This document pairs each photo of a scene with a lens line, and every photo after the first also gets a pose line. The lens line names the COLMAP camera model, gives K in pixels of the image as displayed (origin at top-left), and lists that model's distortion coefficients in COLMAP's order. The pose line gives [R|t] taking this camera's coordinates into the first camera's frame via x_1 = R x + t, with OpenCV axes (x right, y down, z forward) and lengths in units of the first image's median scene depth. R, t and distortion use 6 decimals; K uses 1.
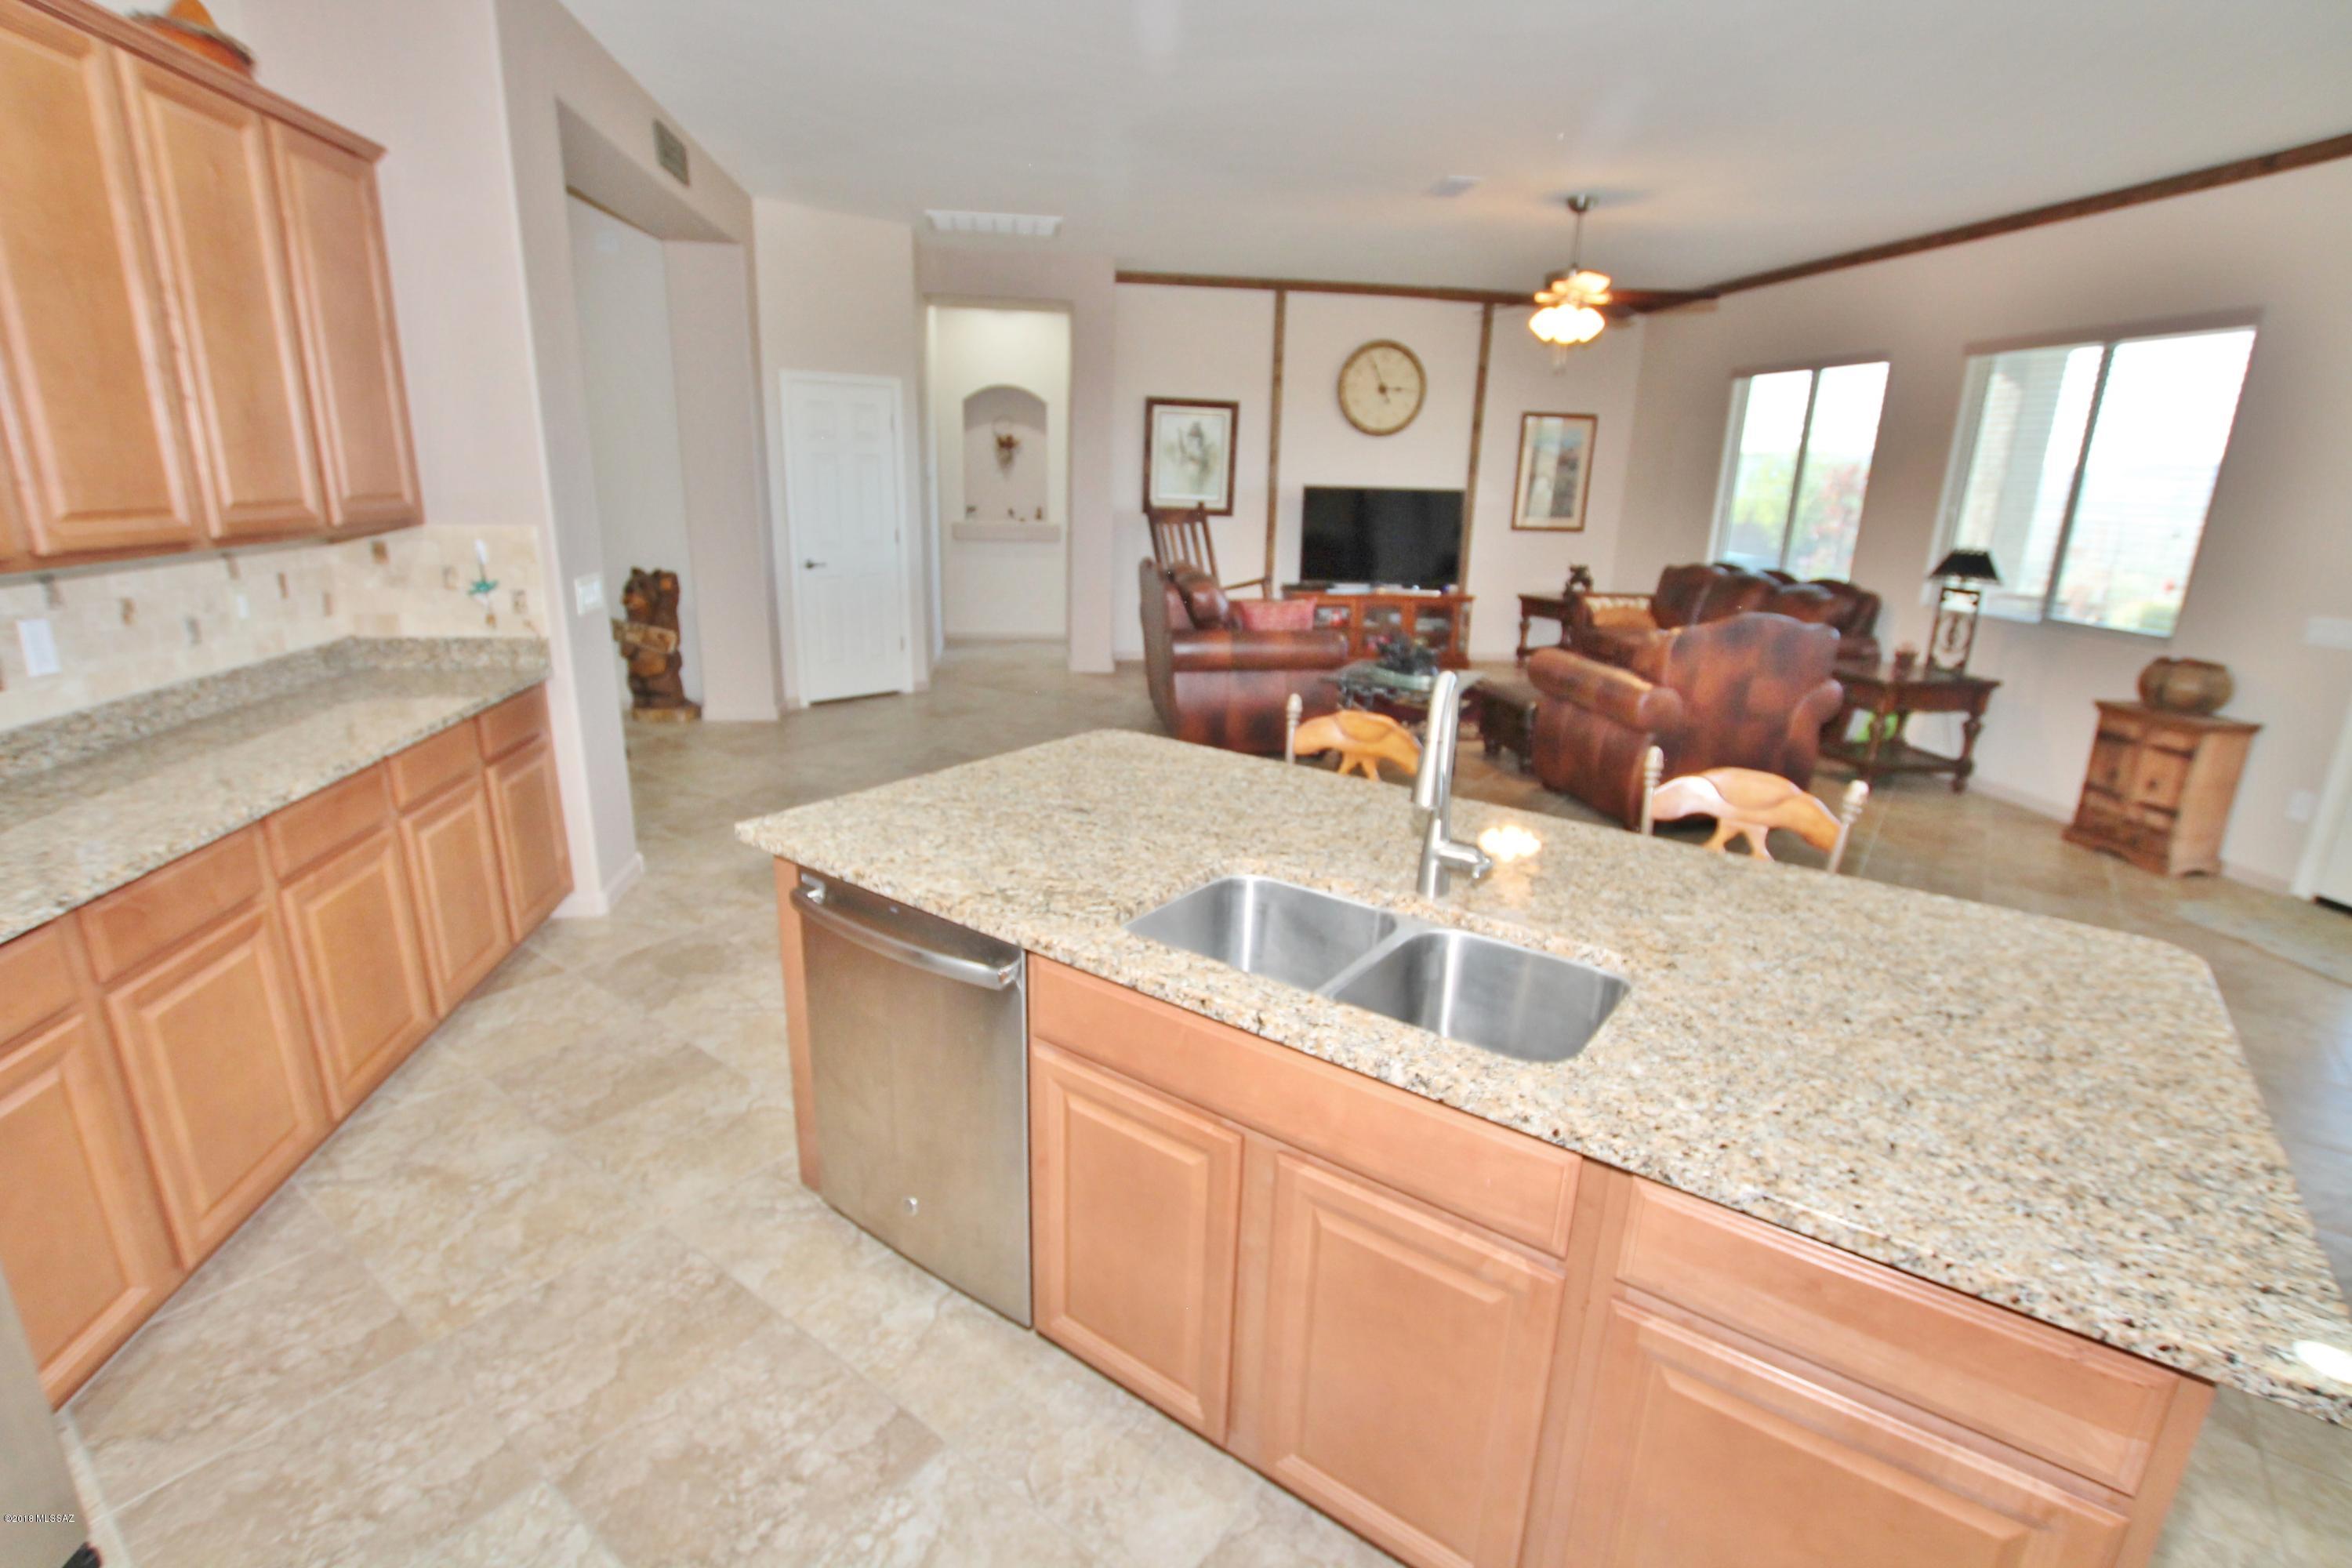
lens RADIAL K [[1102.6, 0, 1180.5], [0, 1102.6, 784.3], [0, 0, 1]] dist [-0.034225, 0.004401]
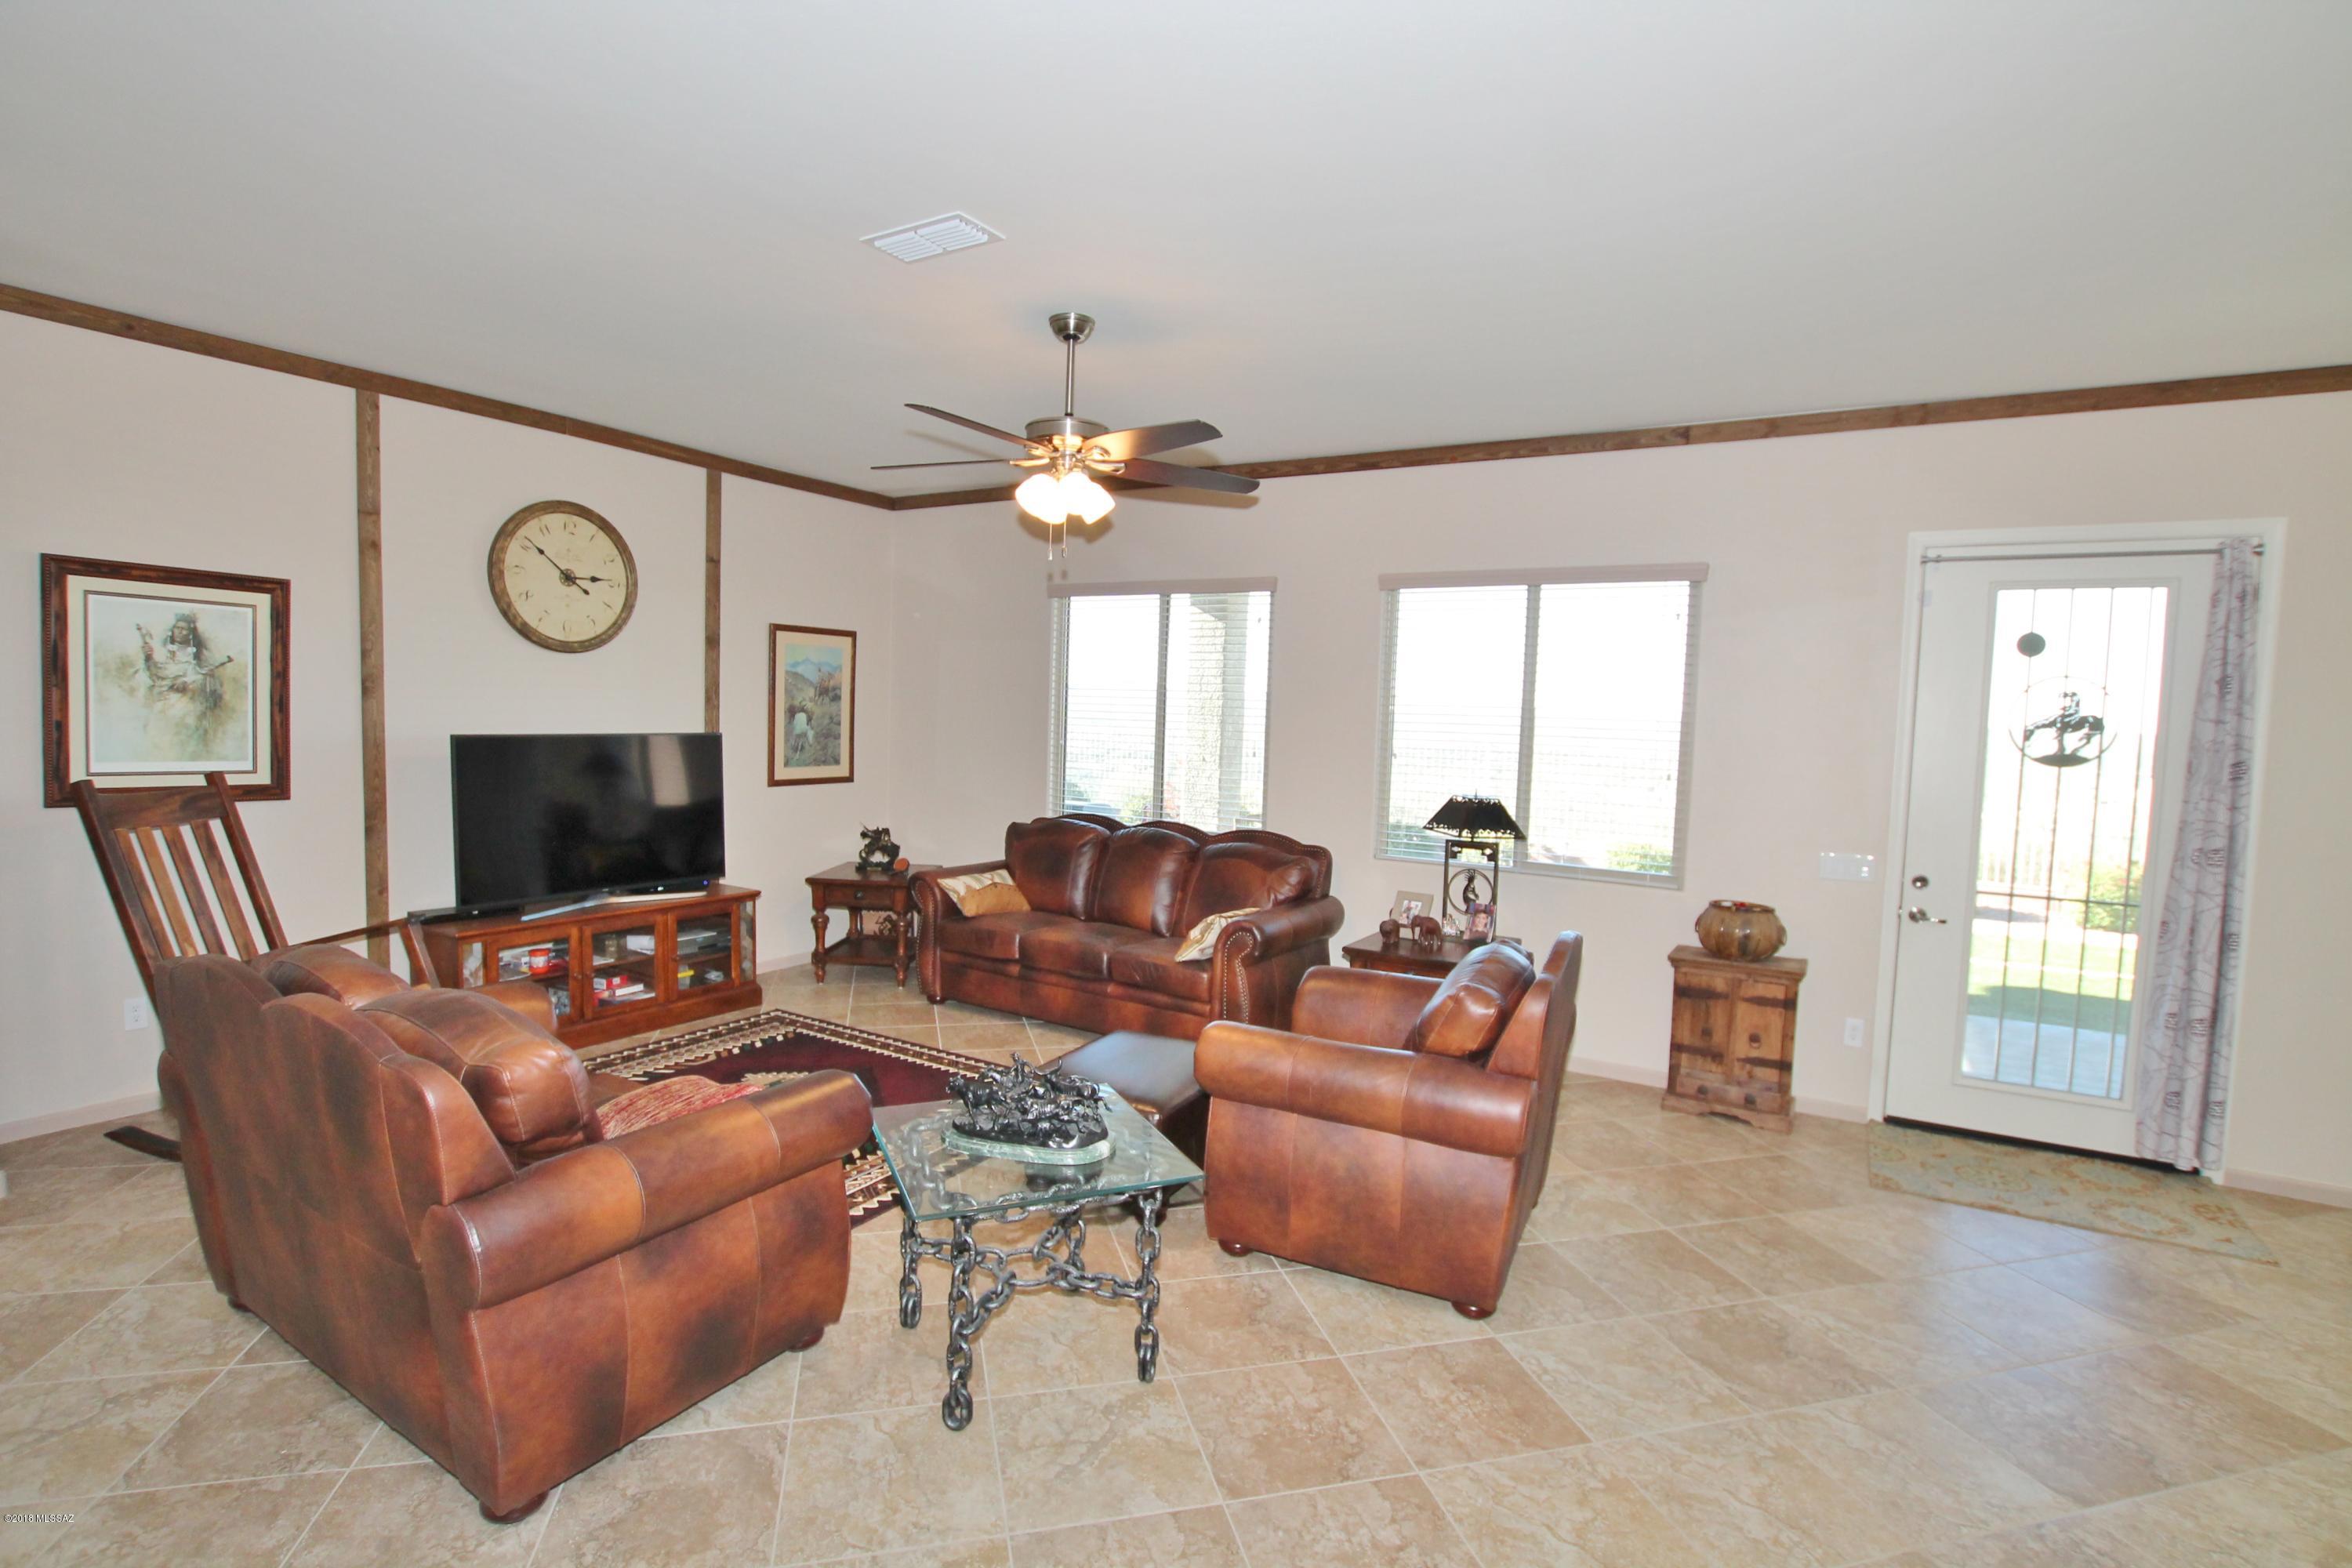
lens RADIAL K [[1102.6, 0, 1178.7], [0, 1102.6, 787.1], [0, 0, 1]] dist [-0.034225, 0.004401]
pose [[0.632293, -0.060996, 0.772325, -0.131384], [0.200732, 0.975751, -0.087275, -0.208679], [-0.748273, 0.210214, 0.629204, 0.648070]]
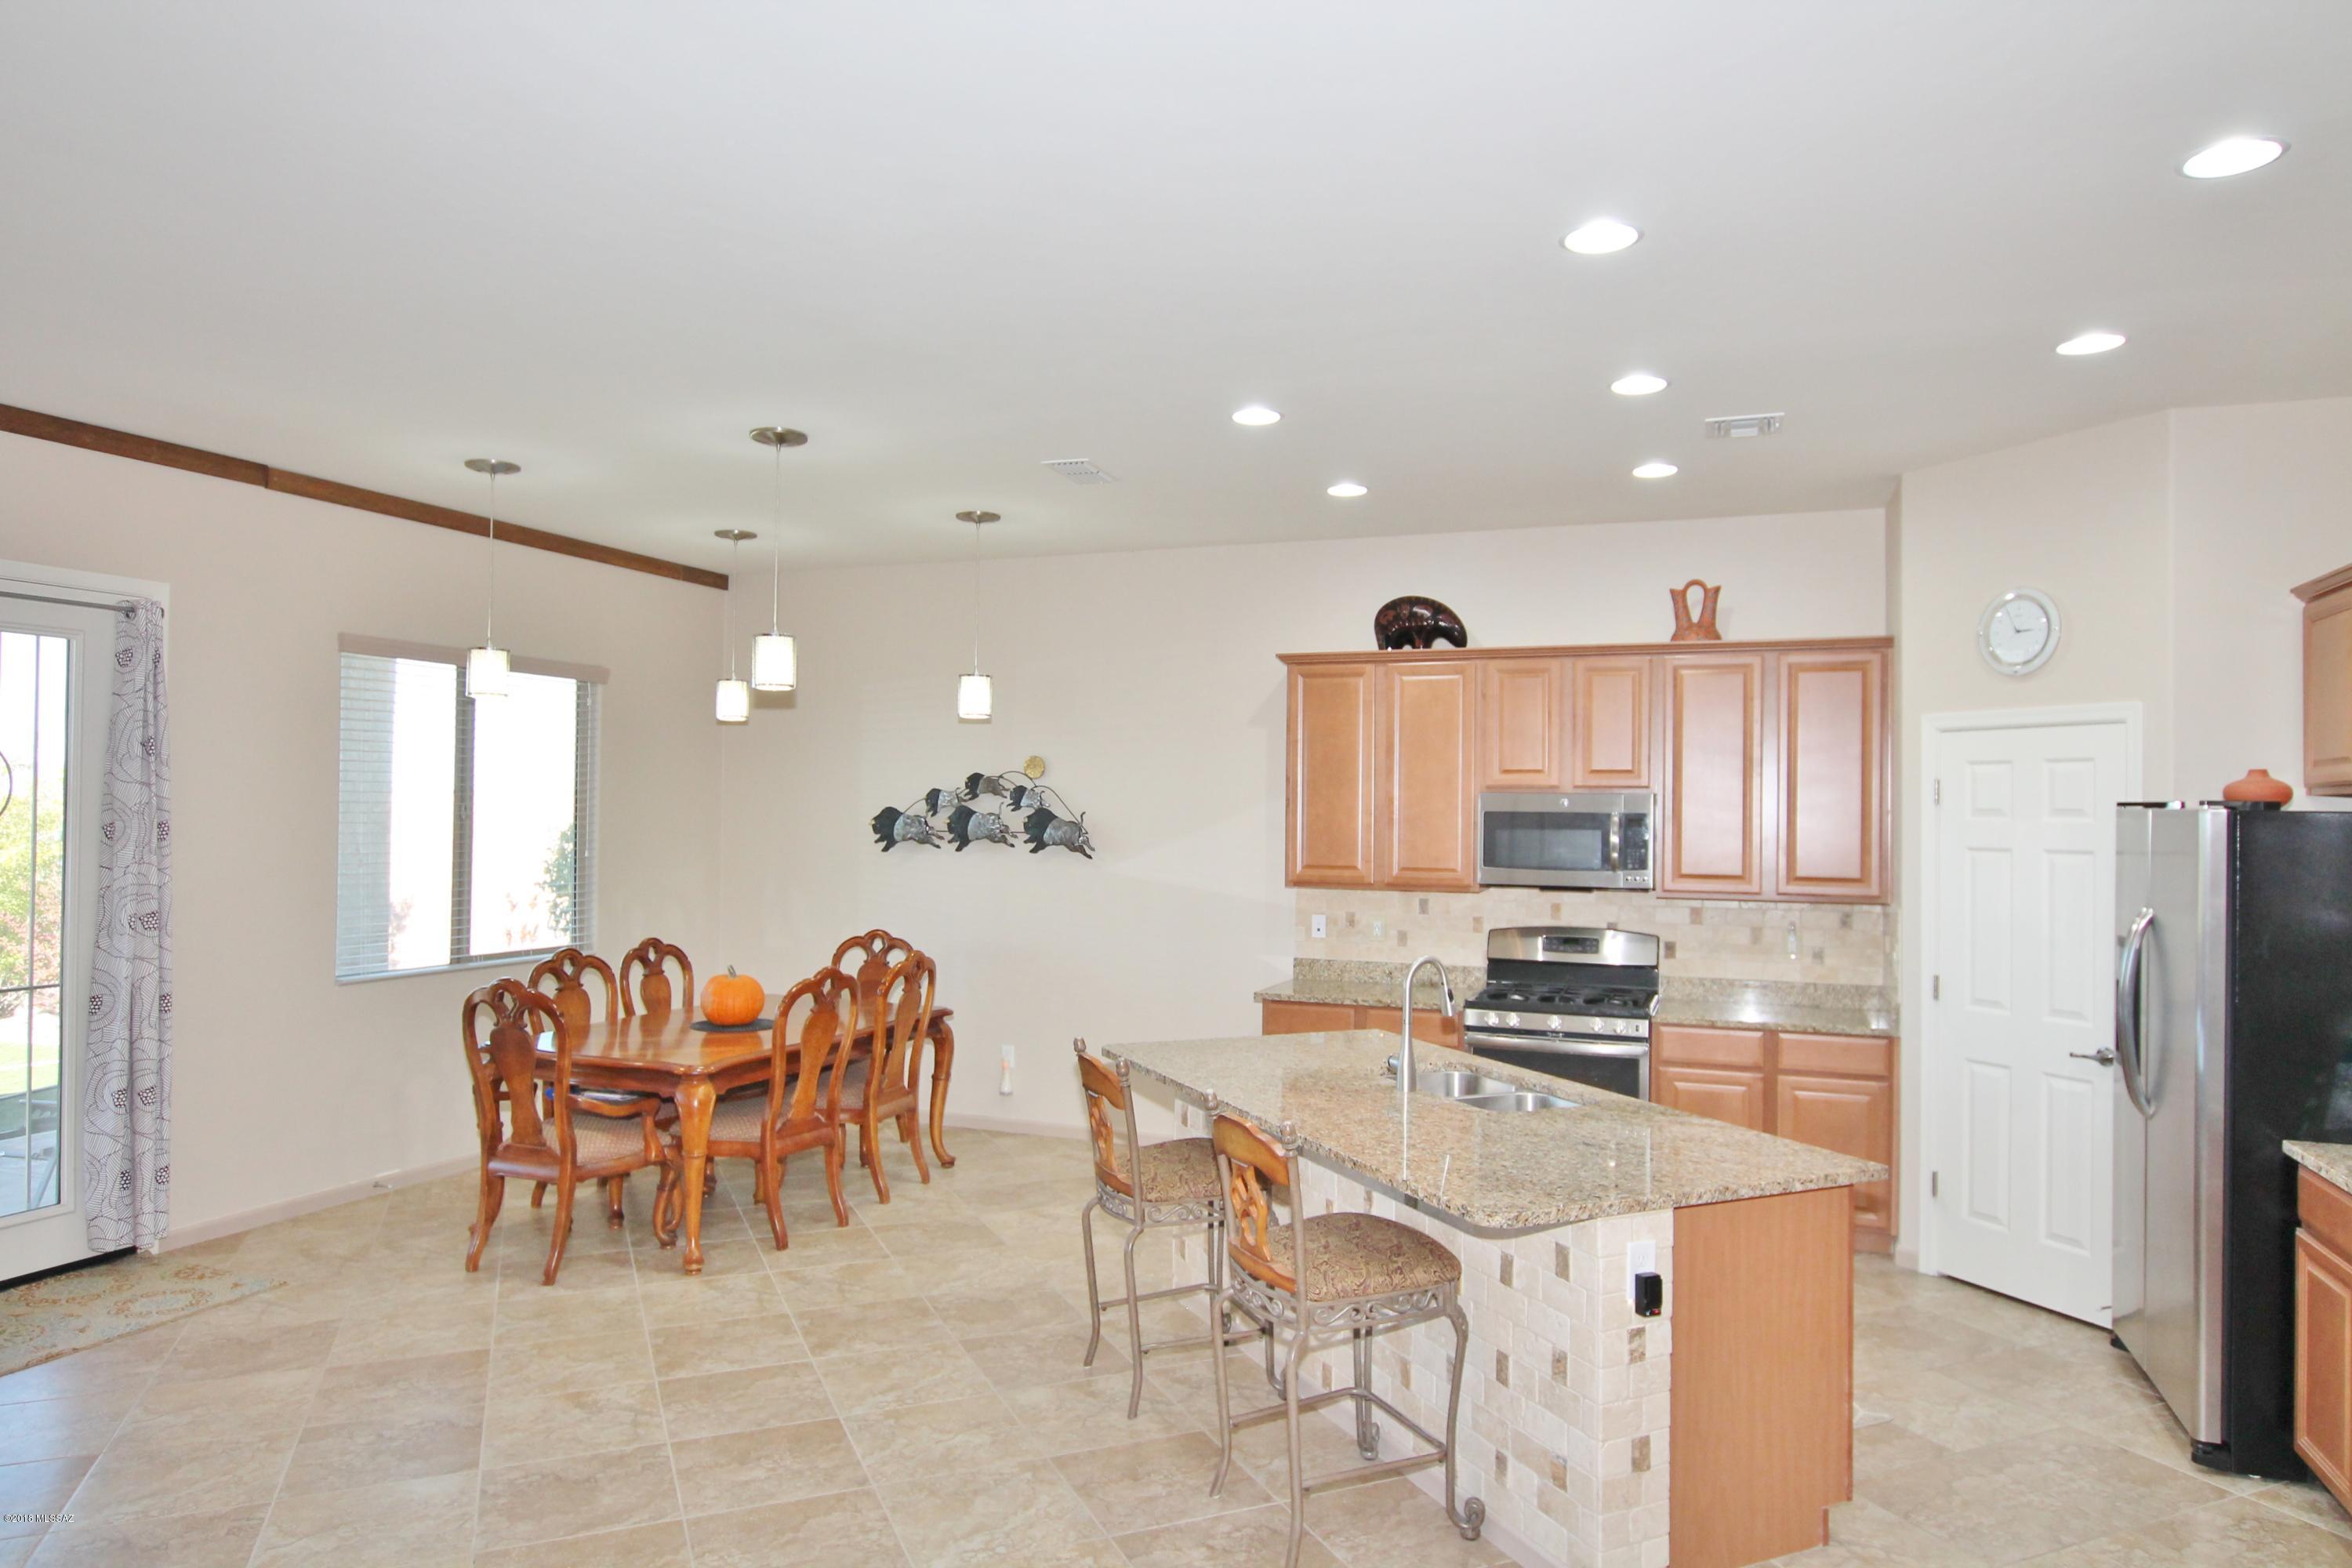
lens RADIAL K [[1464.2, 0, 1175.7], [0, 1464.2, 785.1], [0, 0, 1]] dist [-0.016825, 0.007683]
pose [[-0.866344, -0.028665, 0.498625, -0.206563], [0.103711, 0.966266, 0.235742, -0.331542], [-0.488561, 0.255946, -0.834146, 1.046438]]
